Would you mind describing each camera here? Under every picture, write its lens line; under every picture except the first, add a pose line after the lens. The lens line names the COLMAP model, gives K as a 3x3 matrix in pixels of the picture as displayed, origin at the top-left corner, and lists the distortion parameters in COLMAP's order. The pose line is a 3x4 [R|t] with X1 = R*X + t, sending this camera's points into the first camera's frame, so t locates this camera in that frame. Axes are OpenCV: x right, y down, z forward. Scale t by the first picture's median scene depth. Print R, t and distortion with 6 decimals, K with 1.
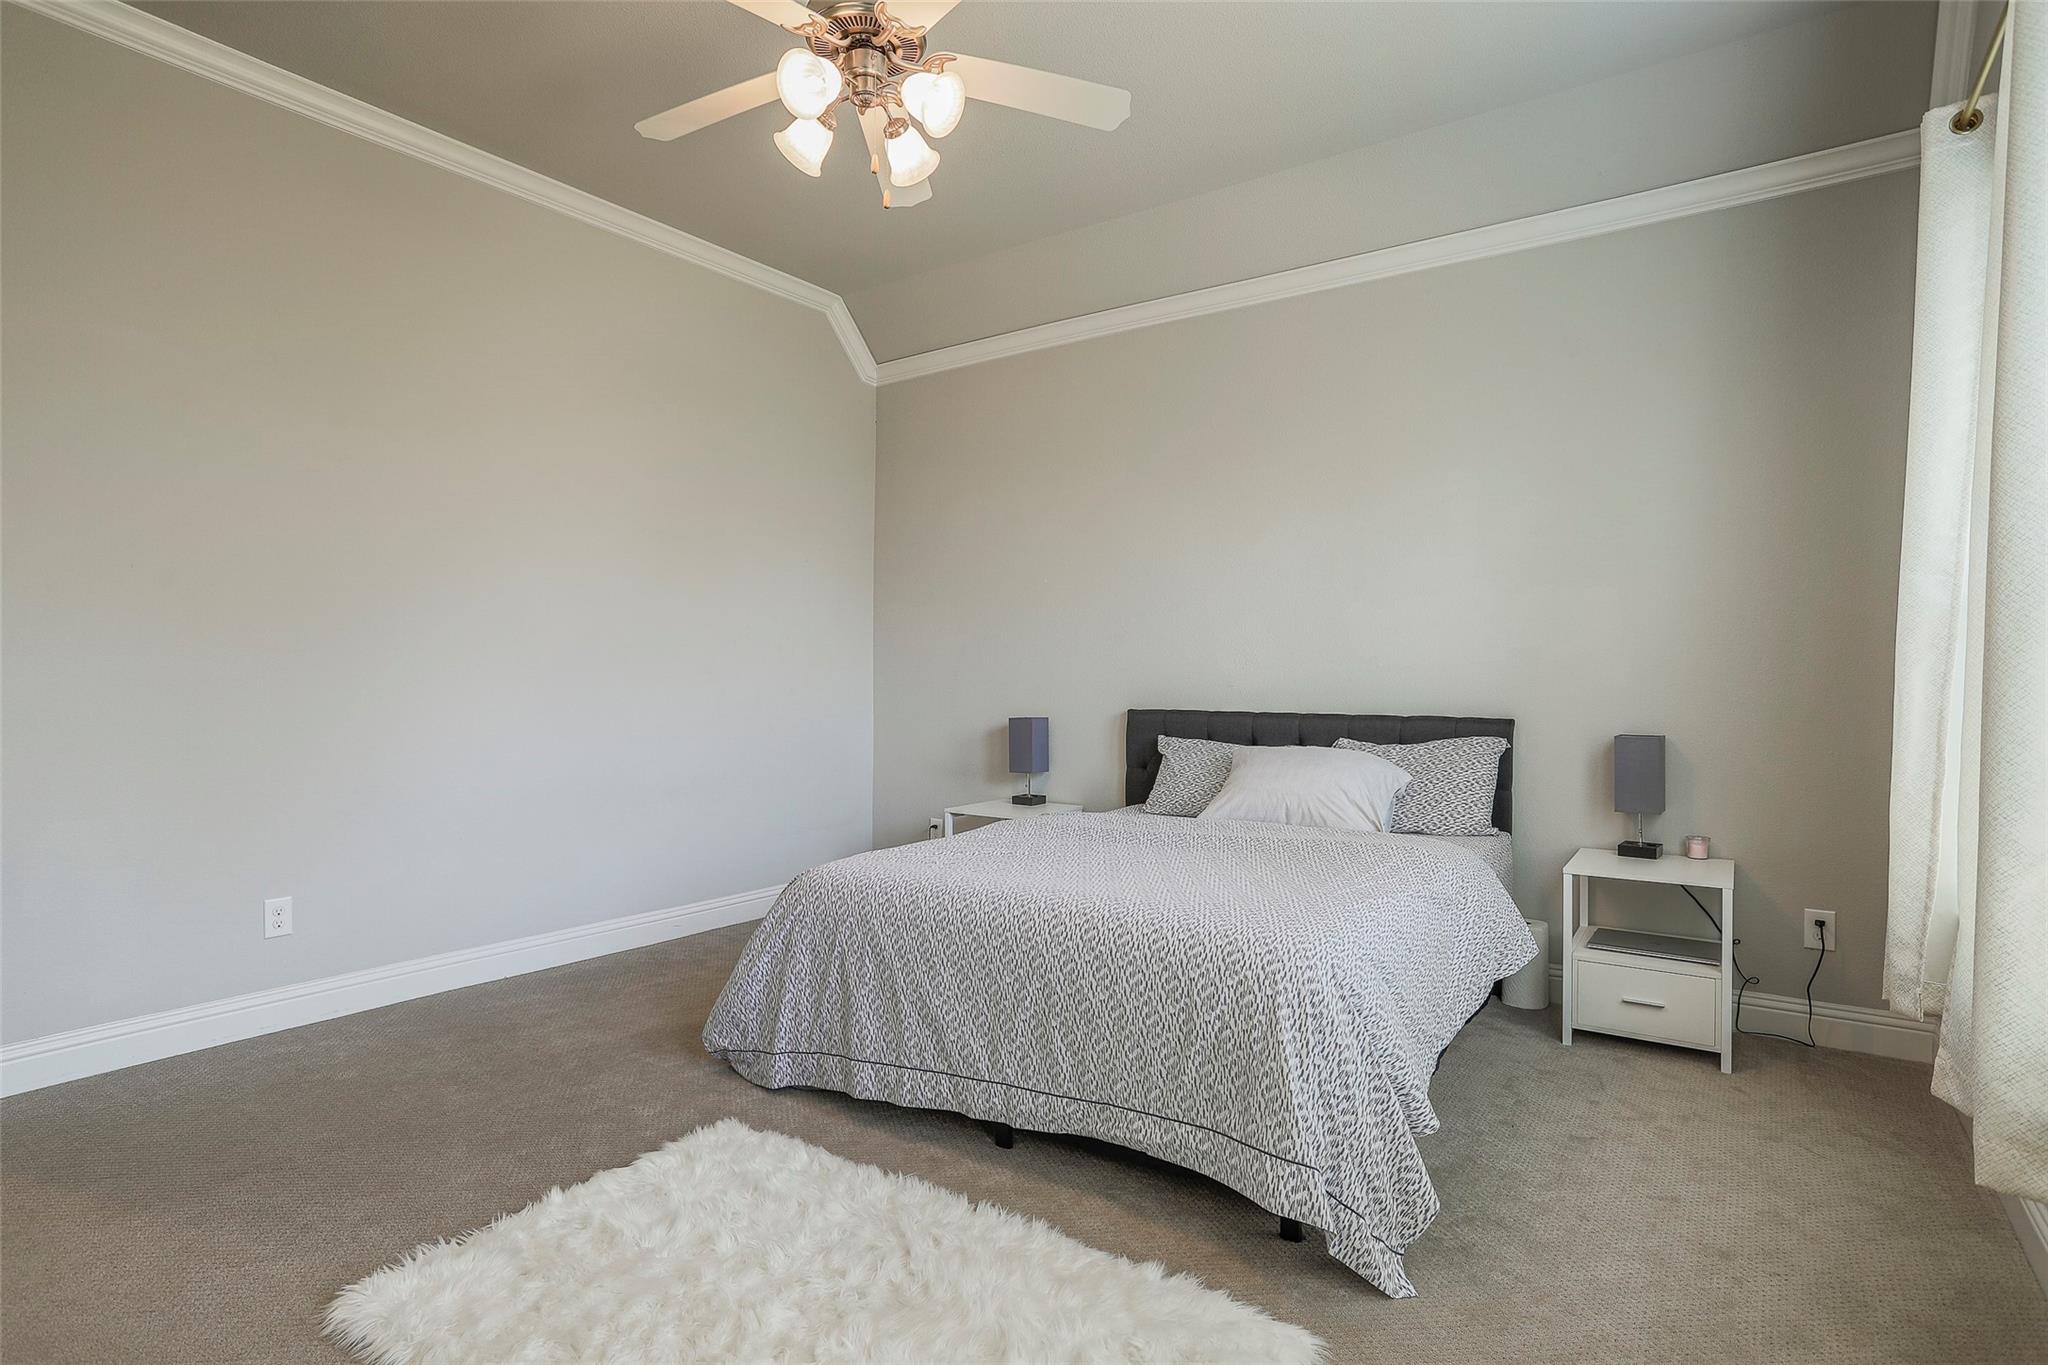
lens RADIAL K [[1046.7, 0, 996.6], [0, 1046.7, 680.1], [0, 0, 1]] dist [-0.052359, 0.029164]
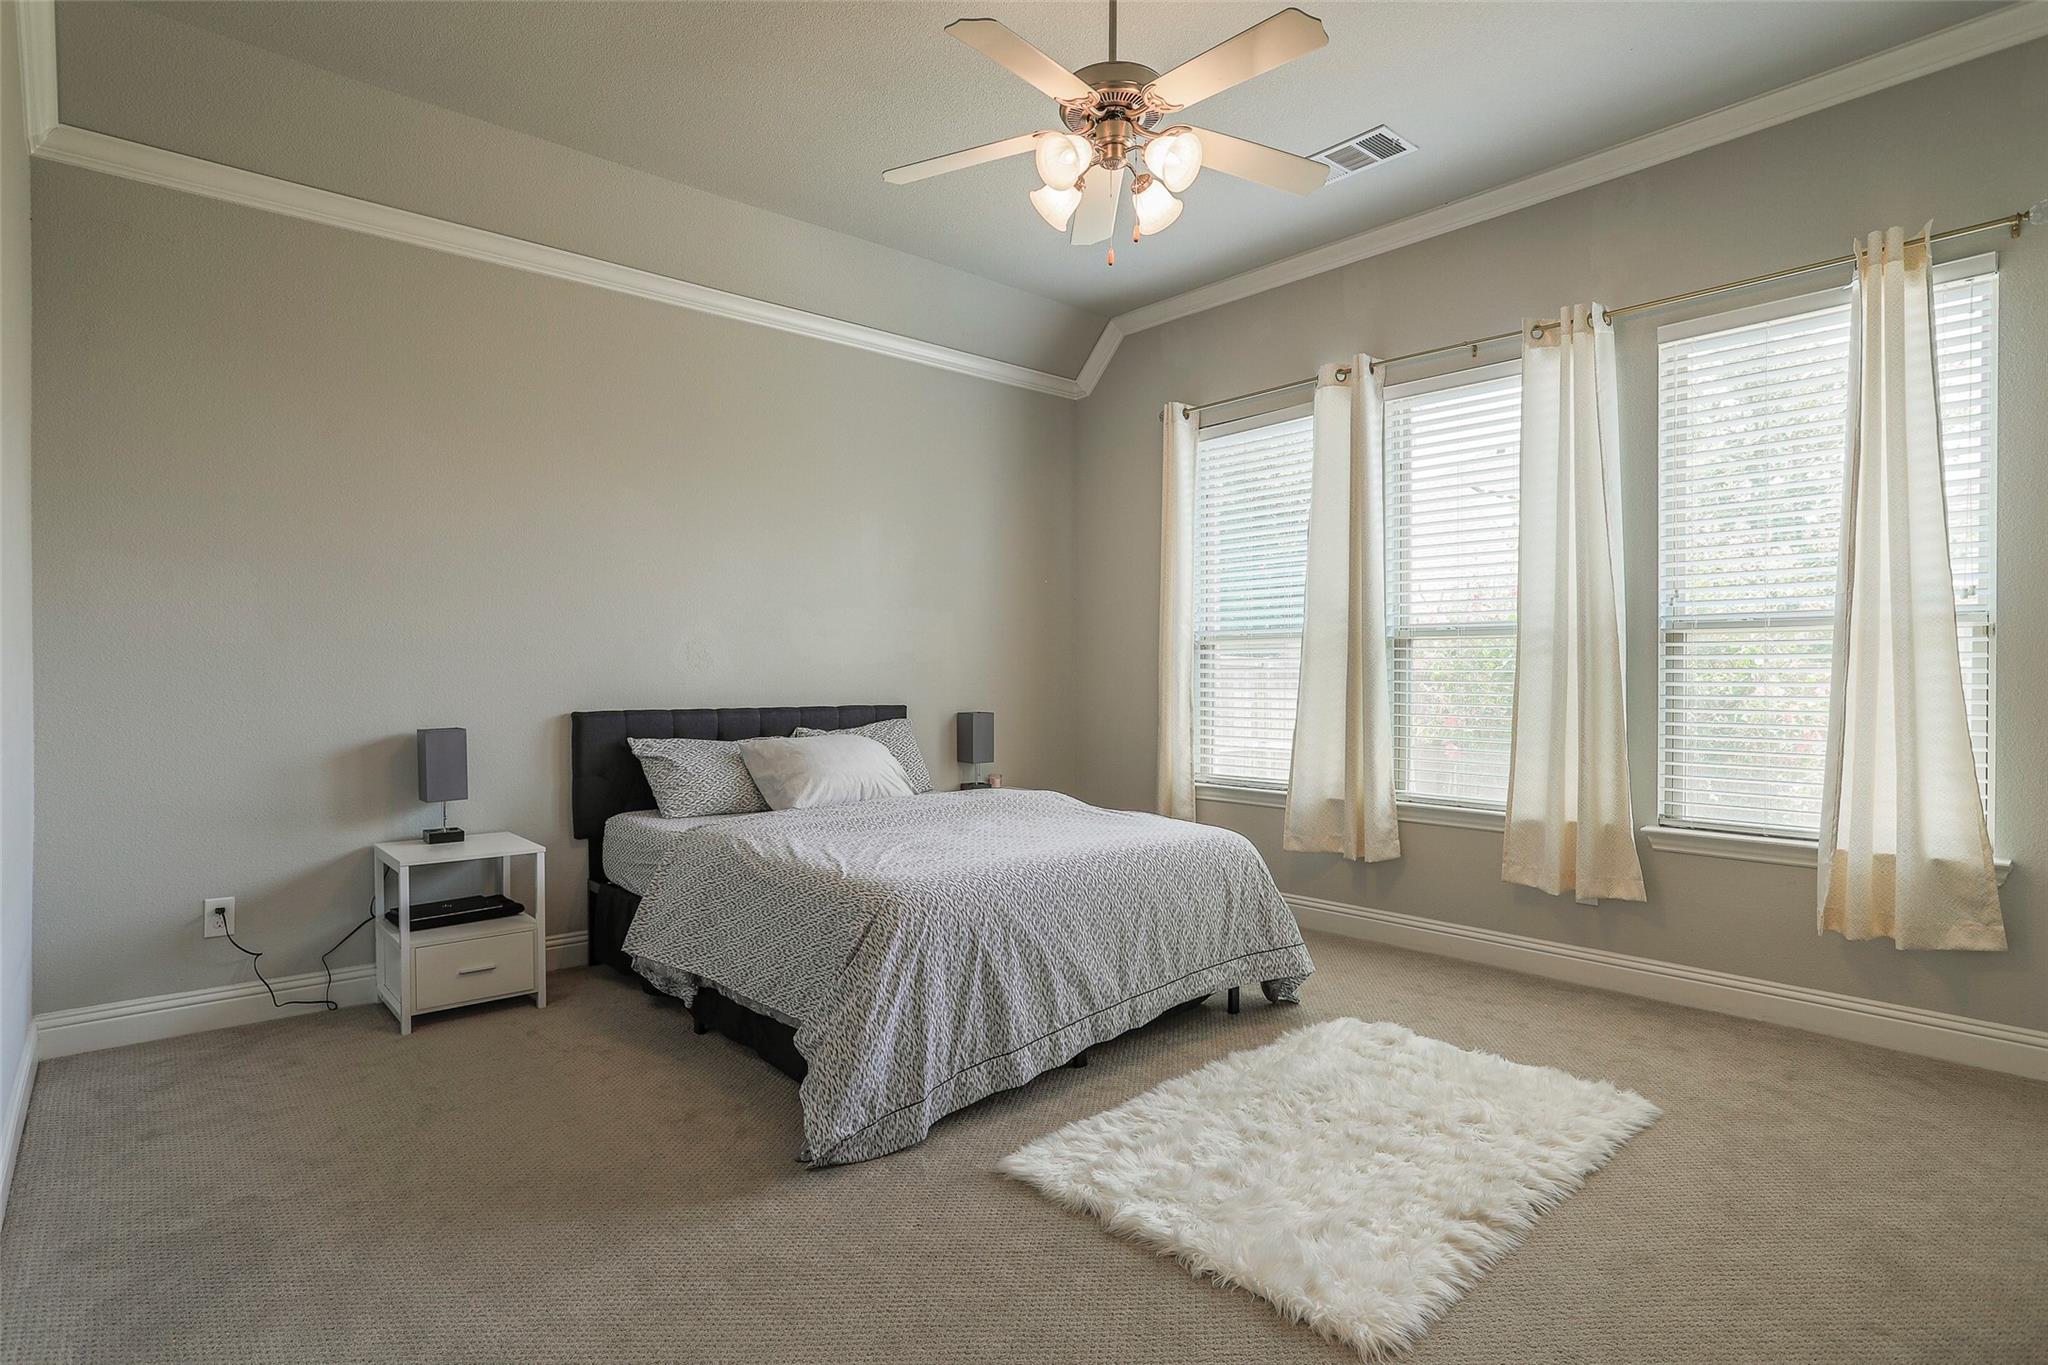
lens RADIAL K [[1046.7, 0, 996.6], [0, 1046.7, 680.1], [0, 0, 1]] dist [-0.052359, 0.029164]
pose [[0.218856, -0.006021, 0.975739, -0.739604], [-0.000776, 0.999980, 0.006345, -0.004585], [-0.975757, -0.002146, 0.218847, 0.514387]]
